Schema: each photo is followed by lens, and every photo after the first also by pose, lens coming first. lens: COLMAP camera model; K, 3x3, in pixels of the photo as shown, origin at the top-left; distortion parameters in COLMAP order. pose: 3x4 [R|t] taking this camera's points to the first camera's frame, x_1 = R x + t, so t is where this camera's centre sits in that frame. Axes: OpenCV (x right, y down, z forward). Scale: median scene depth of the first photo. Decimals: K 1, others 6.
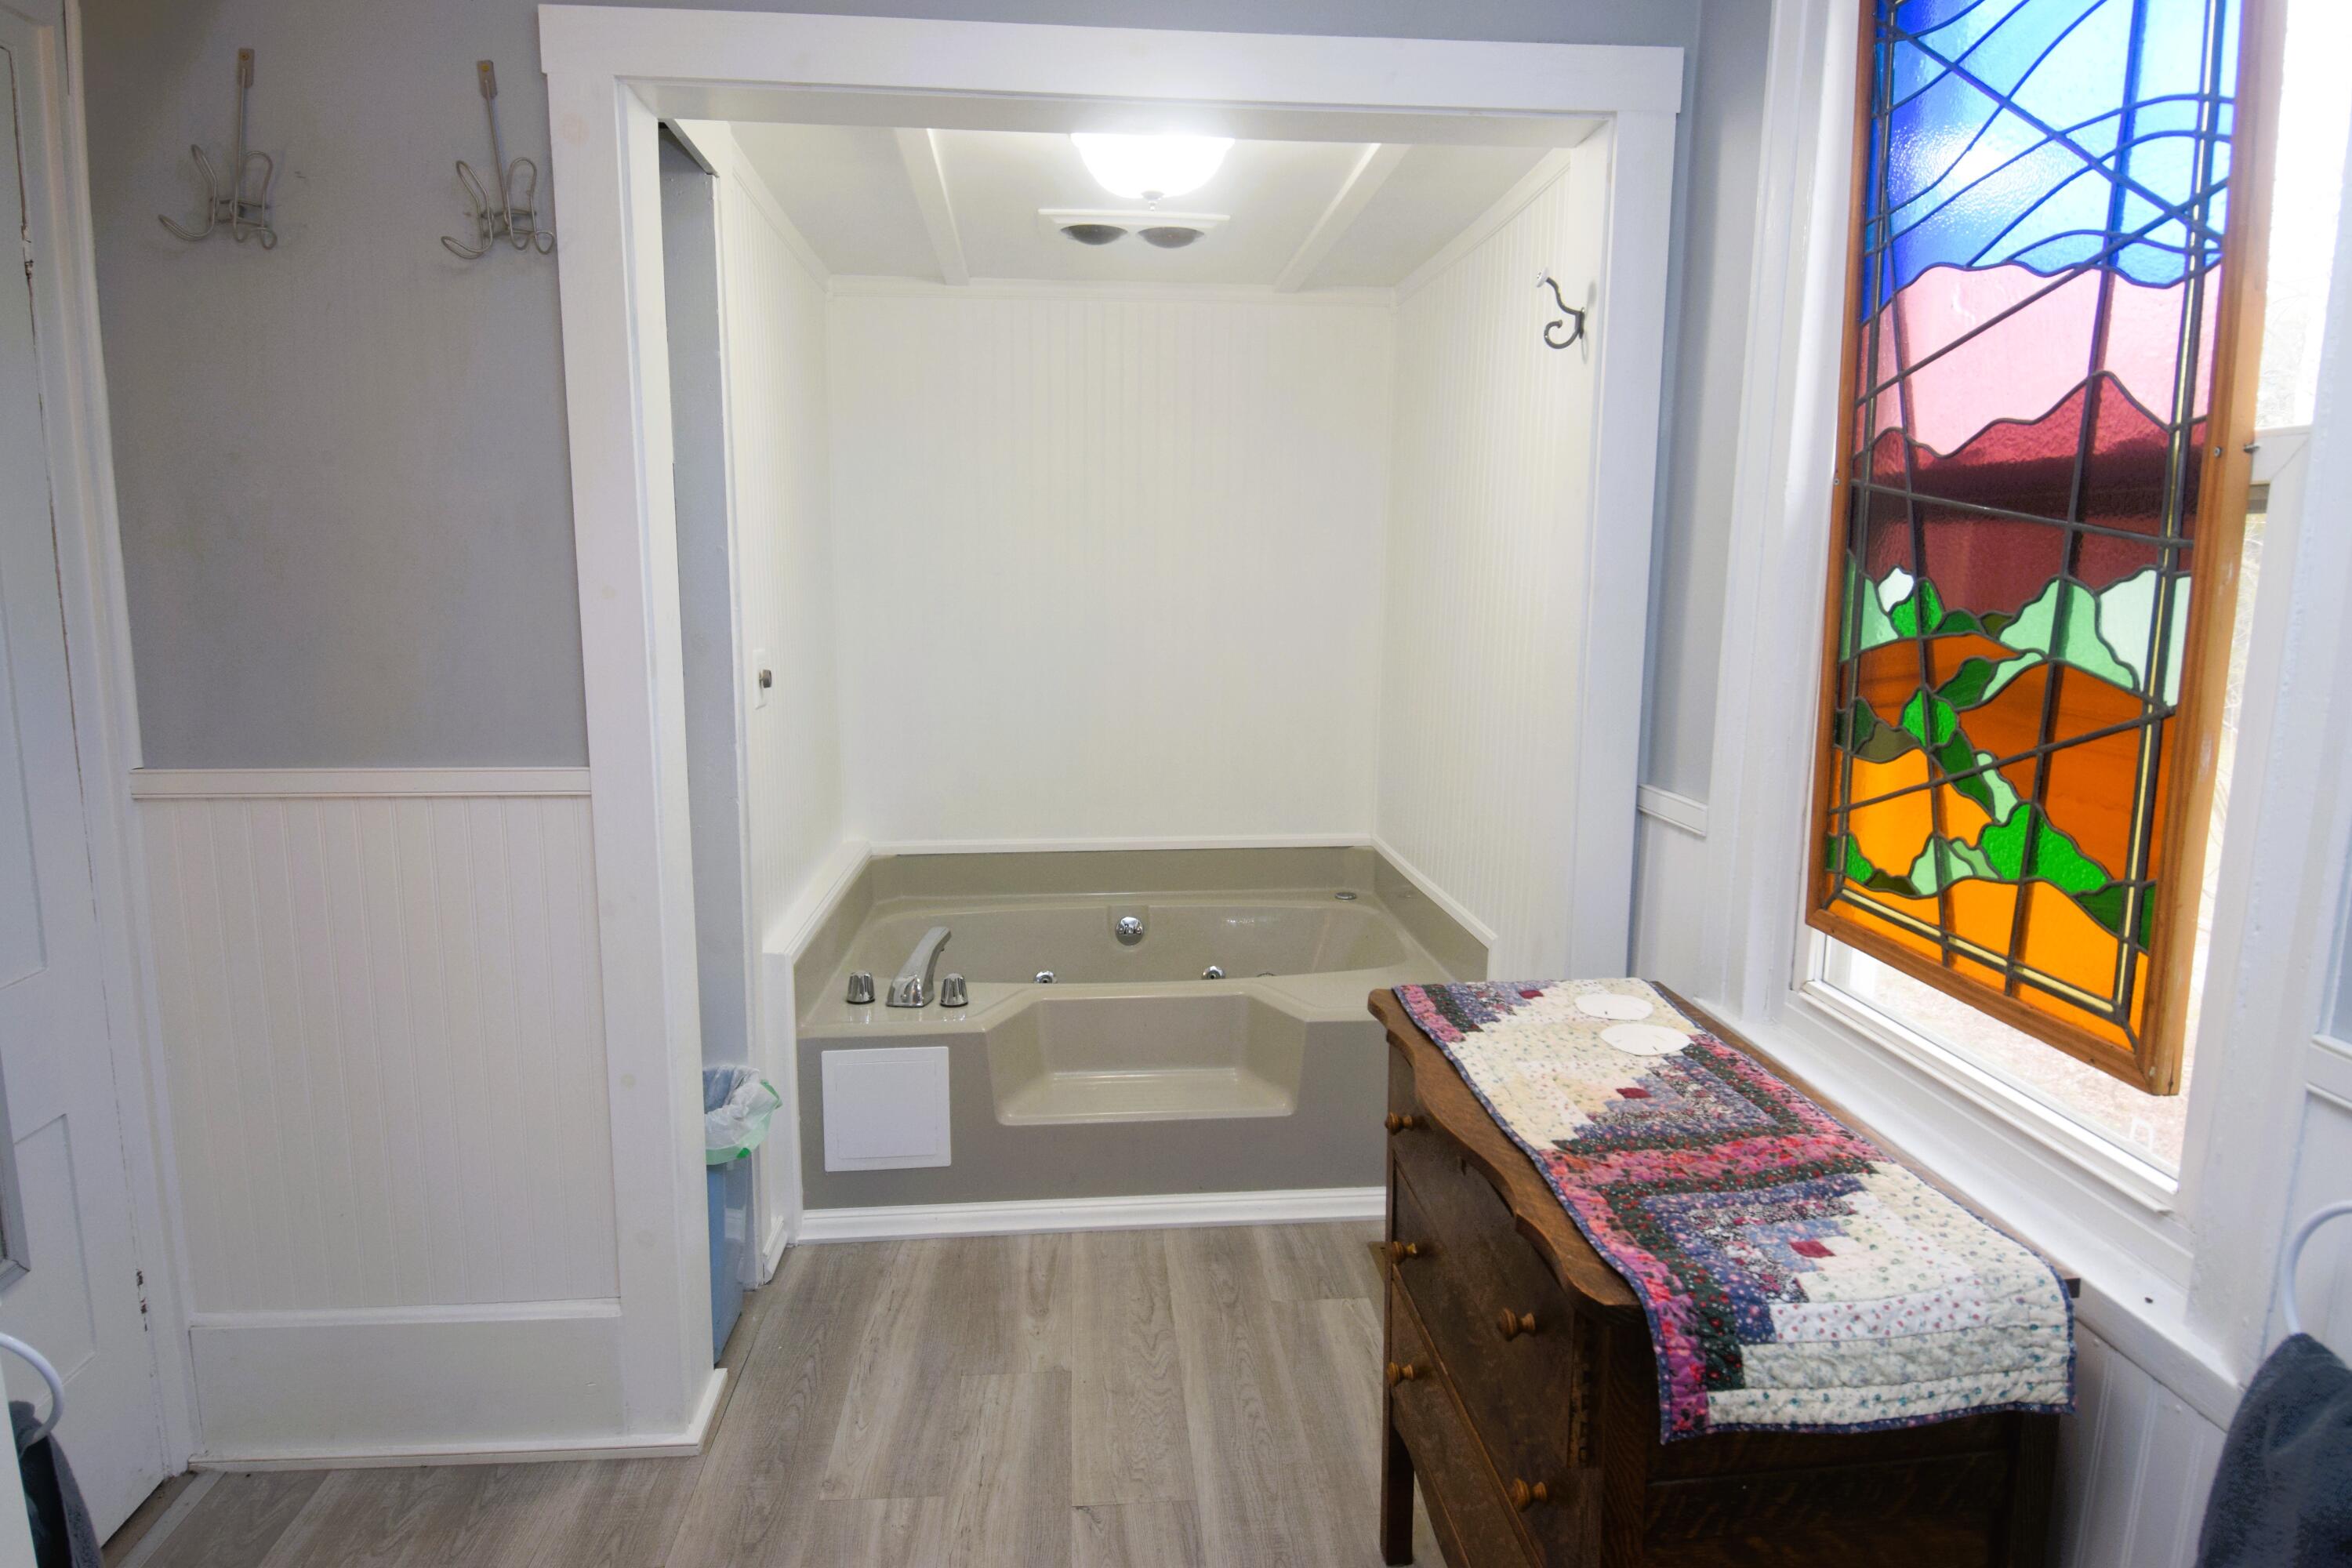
lens RADIAL K [[1391.5, 0, 1189.2], [0, 1391.5, 764.9], [0, 0, 1]] dist [0.047451, -0.055759]
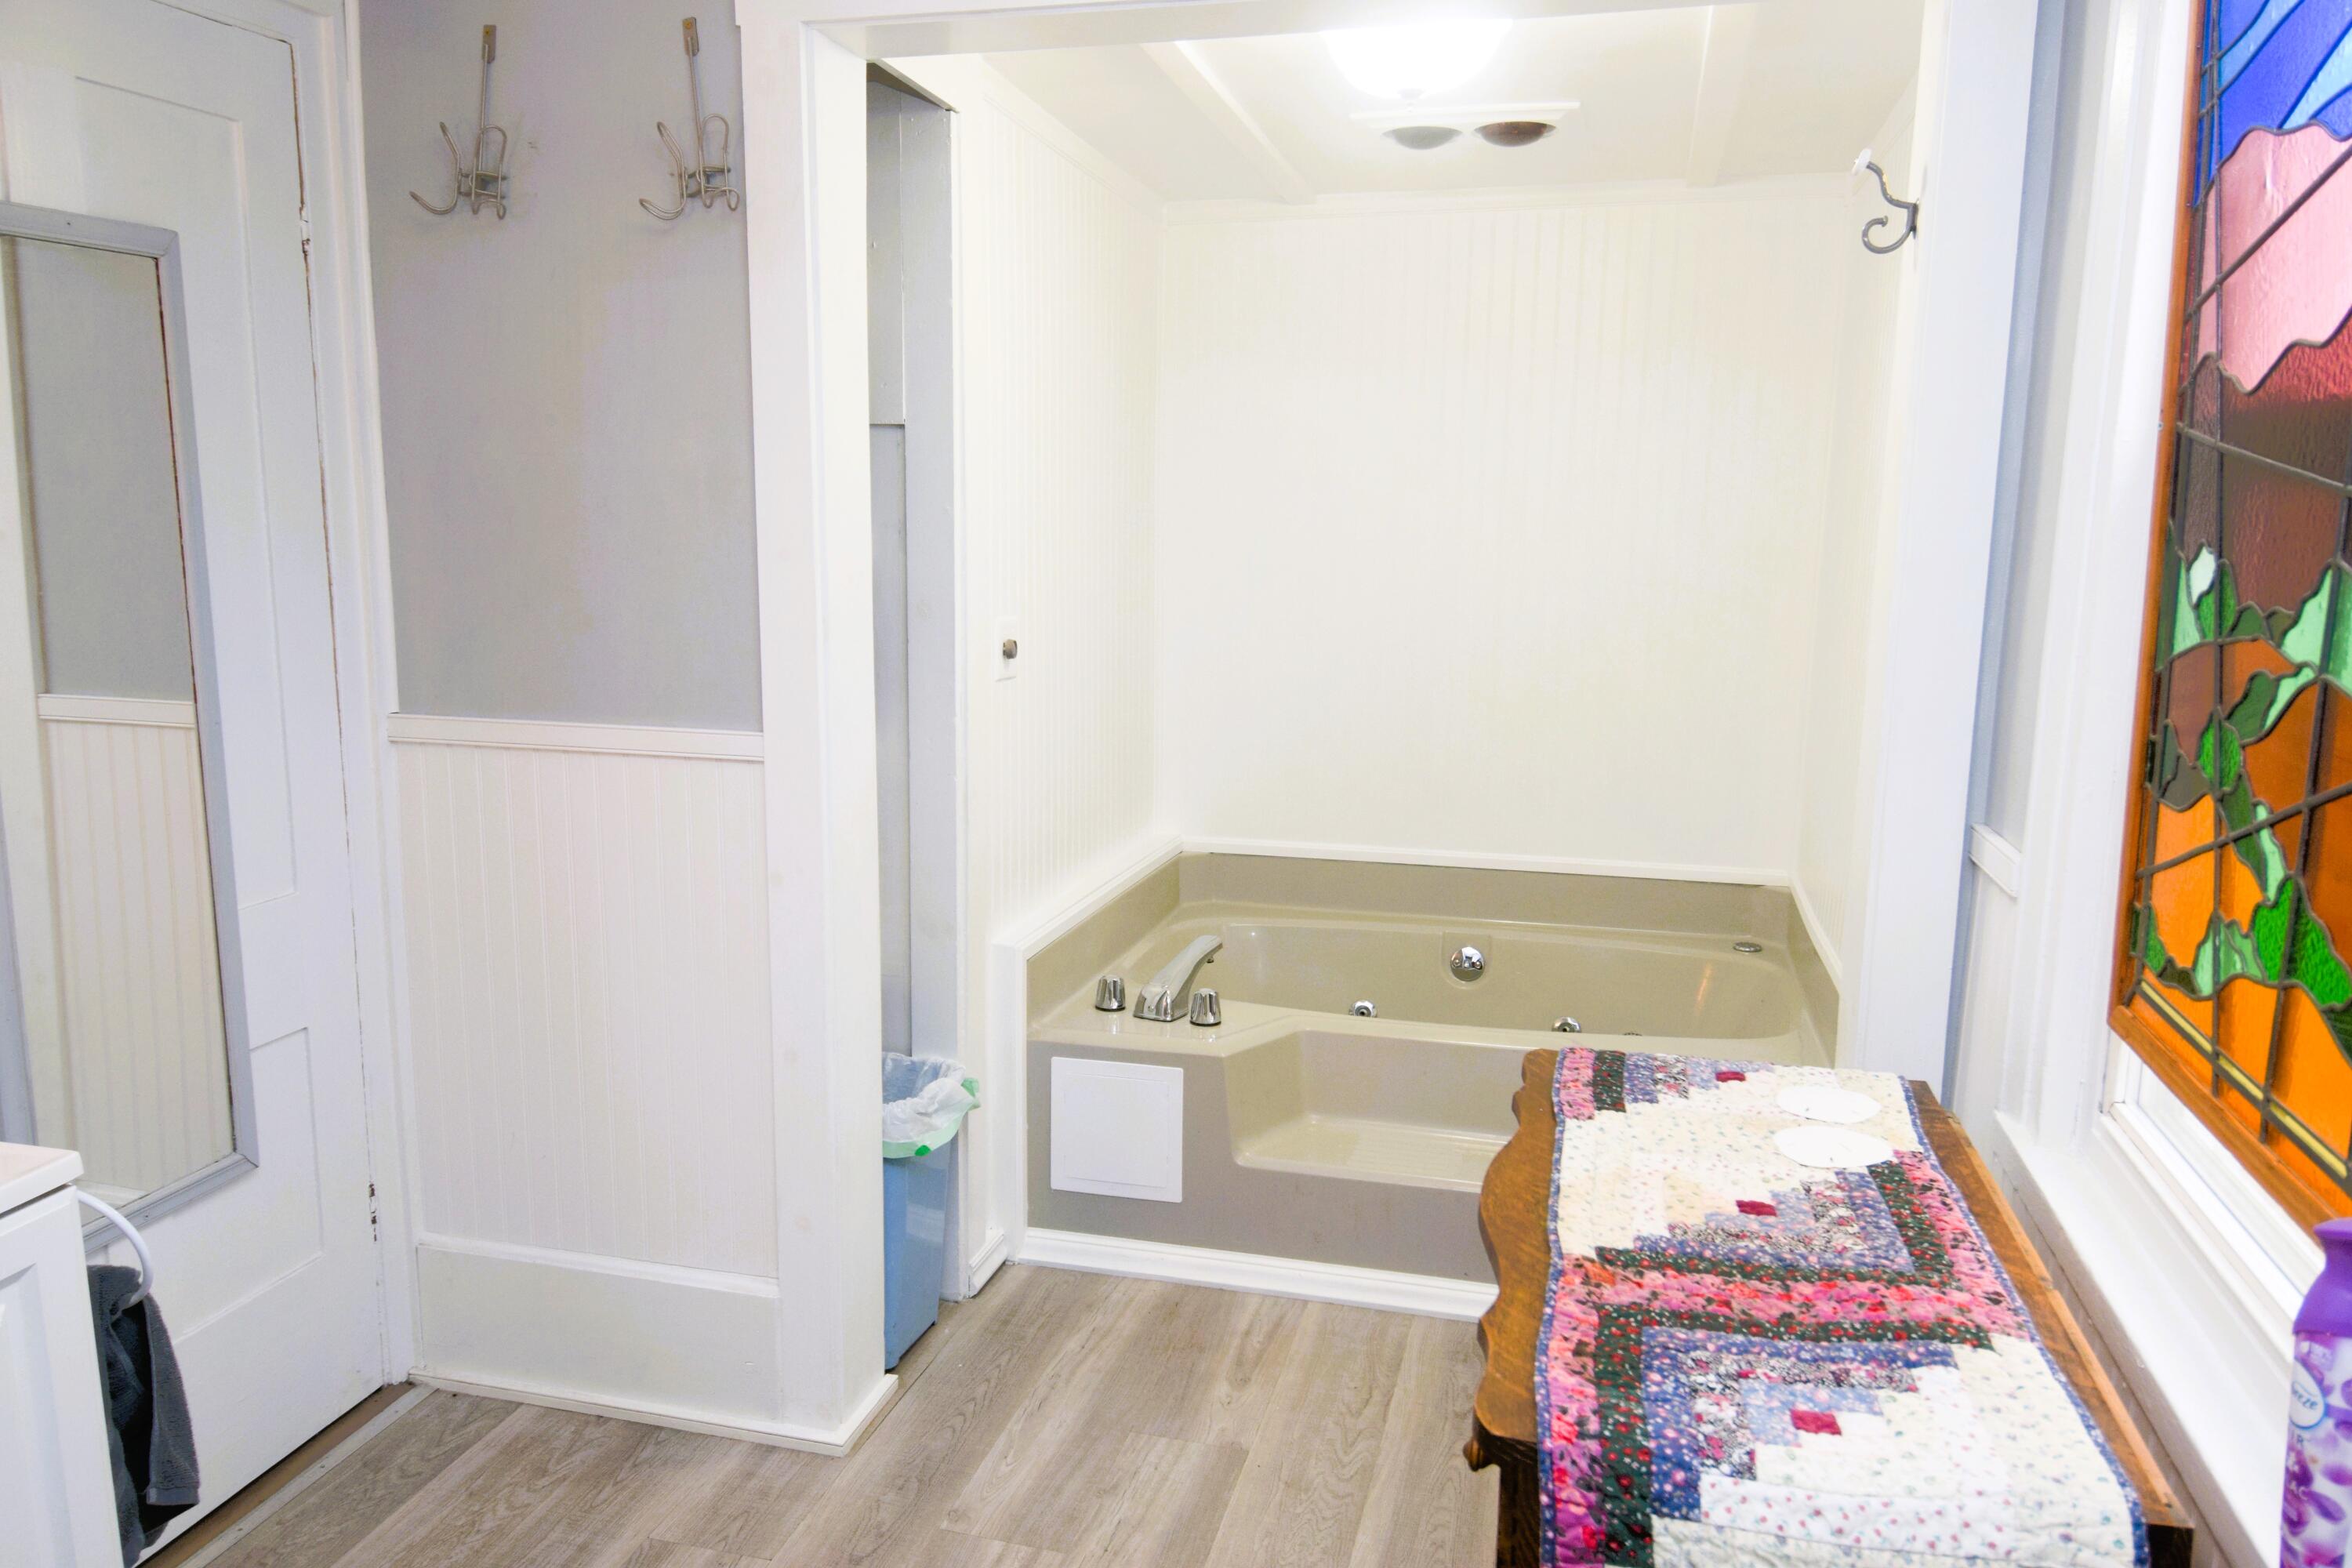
lens RADIAL K [[1649.7, 0, 1169.6], [0, 1649.7, 764.2], [0, 0, 1]] dist [0.056645, -0.067726]
pose [[0.940713, 0.055847, -0.334574, 0.236280], [-0.054903, 0.998416, 0.012285, -0.006431], [0.334730, 0.006812, 0.942289, 0.004485]]
